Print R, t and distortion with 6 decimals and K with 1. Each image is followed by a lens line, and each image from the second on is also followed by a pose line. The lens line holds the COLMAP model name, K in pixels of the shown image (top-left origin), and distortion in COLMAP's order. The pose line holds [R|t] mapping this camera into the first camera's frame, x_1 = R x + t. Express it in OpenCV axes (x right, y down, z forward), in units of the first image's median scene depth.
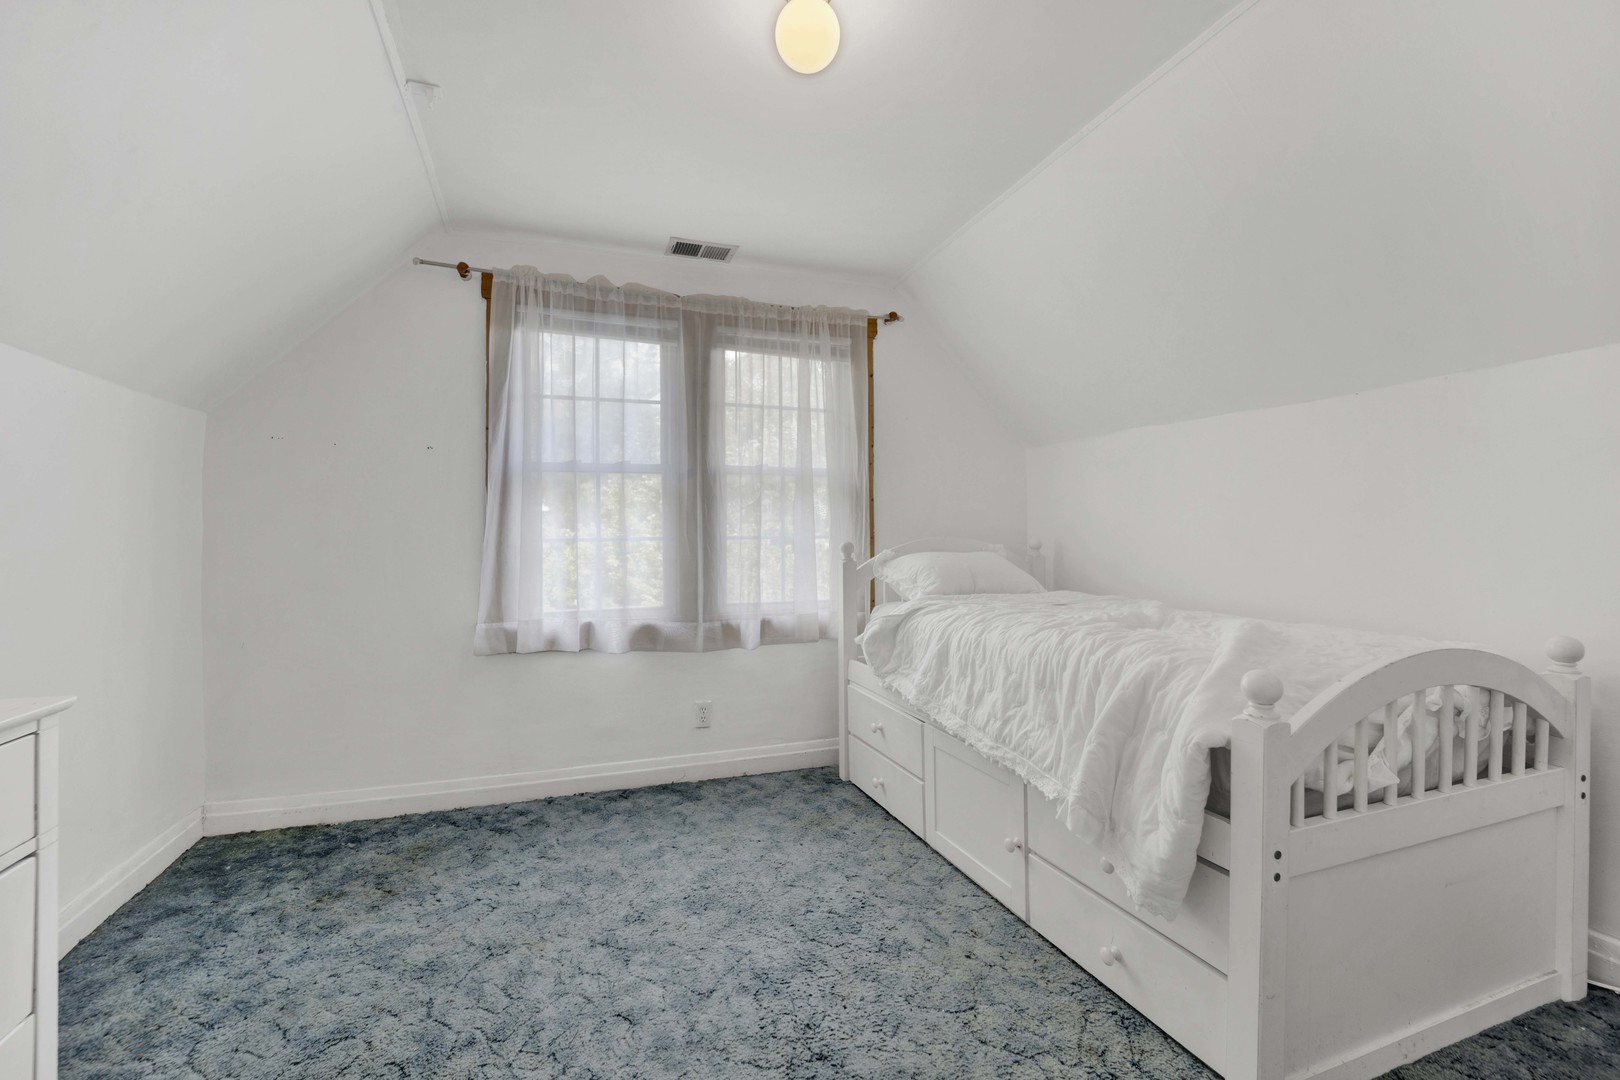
lens RADIAL K [[687.3, 0, 815.3], [0, 687.3, 537.9], [0, 0, 1]] dist [-0.020280, -0.000114]
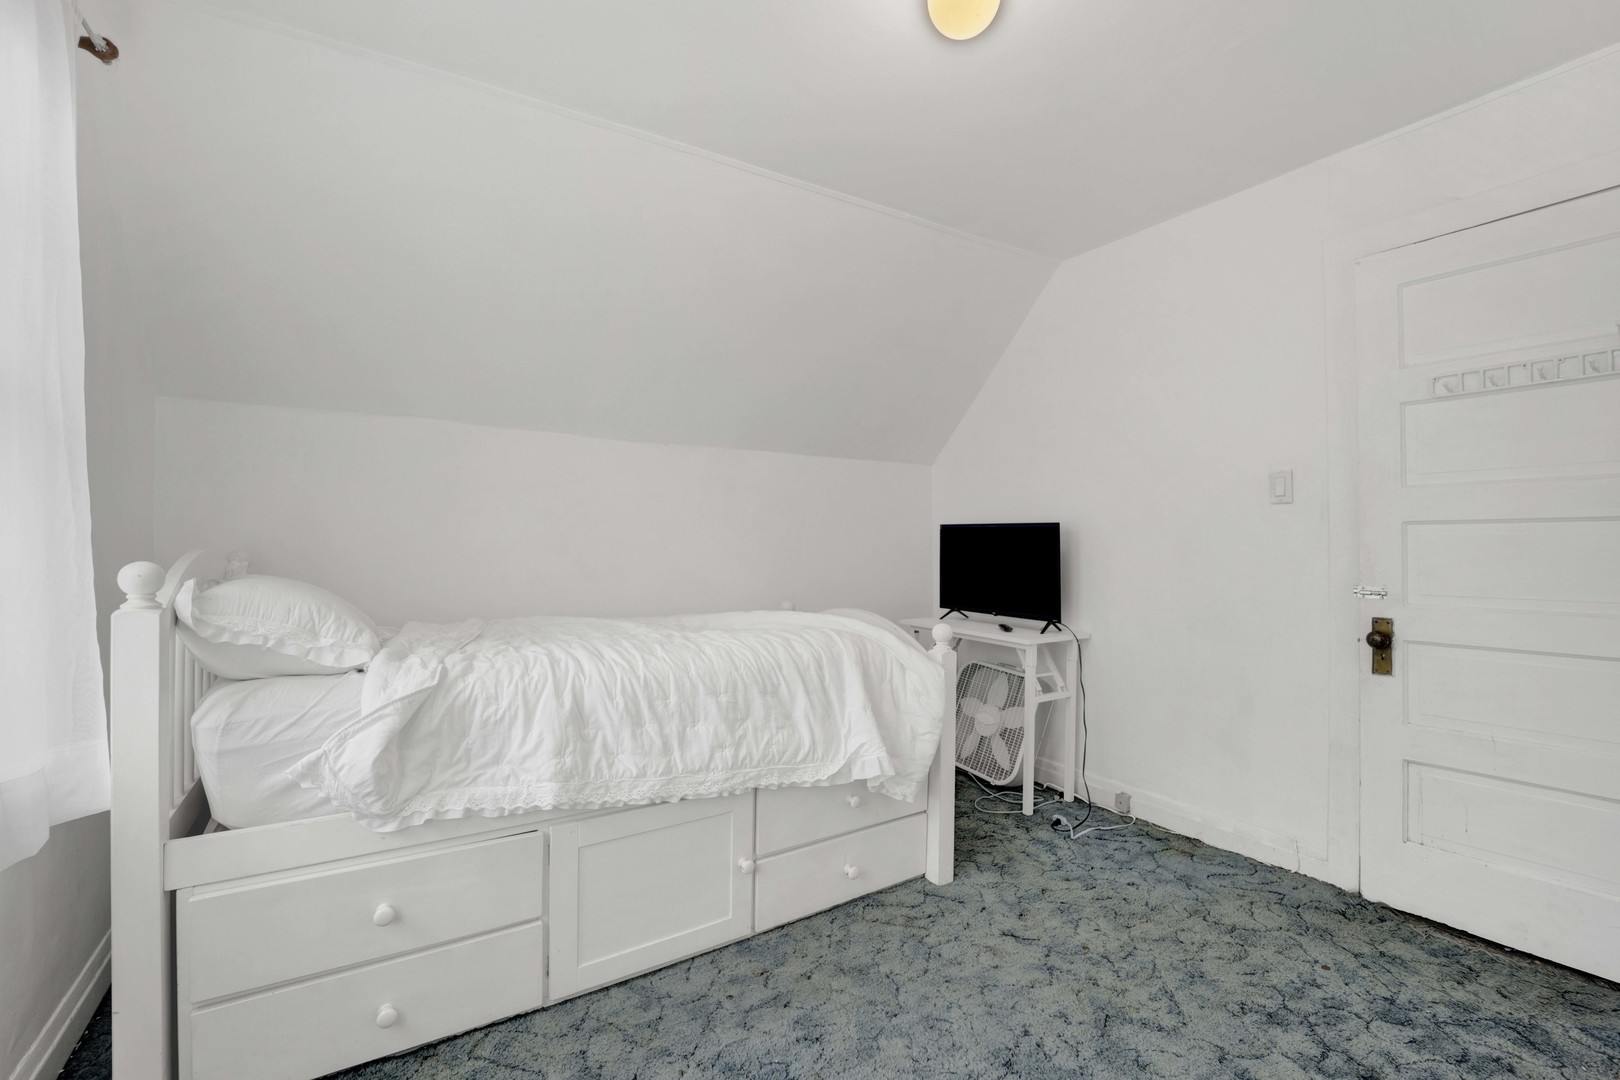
lens RADIAL K [[687.3, 0, 815.3], [0, 687.3, 537.9], [0, 0, 1]] dist [-0.020280, -0.000114]
pose [[-0.215658, 0.006753, 0.976446, -0.674318], [-0.004476, 0.999959, -0.007904, -0.010956], [-0.976459, -0.006075, -0.215619, 1.097422]]
